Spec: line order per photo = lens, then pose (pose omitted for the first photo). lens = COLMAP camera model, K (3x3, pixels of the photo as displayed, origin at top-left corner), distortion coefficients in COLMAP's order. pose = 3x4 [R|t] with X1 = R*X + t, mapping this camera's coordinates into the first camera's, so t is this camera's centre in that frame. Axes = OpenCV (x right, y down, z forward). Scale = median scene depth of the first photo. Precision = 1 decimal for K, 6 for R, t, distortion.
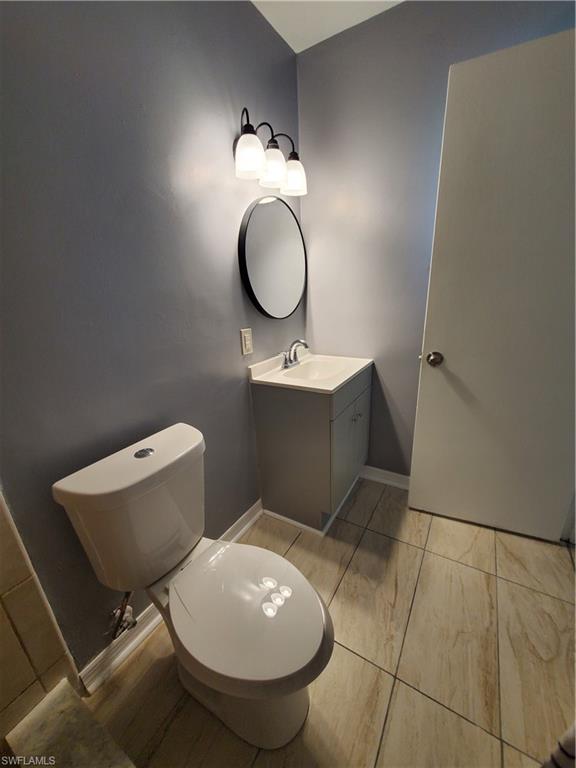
lens RADIAL K [[302.9, 0, 291.1], [0, 302.9, 382.9], [0, 0, 1]] dist [0.001180, -0.000167]
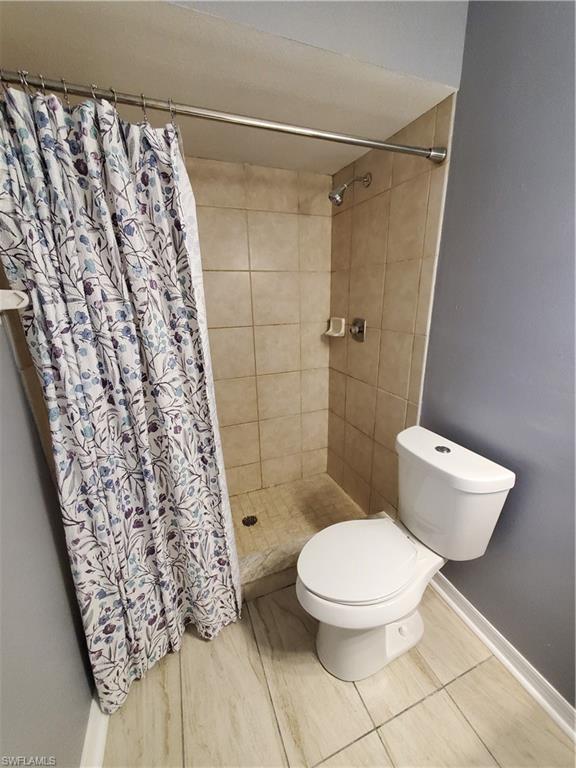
lens RADIAL K [[302.9, 0, 291.1], [0, 302.9, 382.9], [0, 0, 1]] dist [0.001180, -0.000167]
pose [[-0.602502, 0.286837, -0.744793, 0.712027], [-0.196223, 0.851307, 0.486593, -0.467863], [0.773620, 0.439318, -0.456630, 0.944825]]
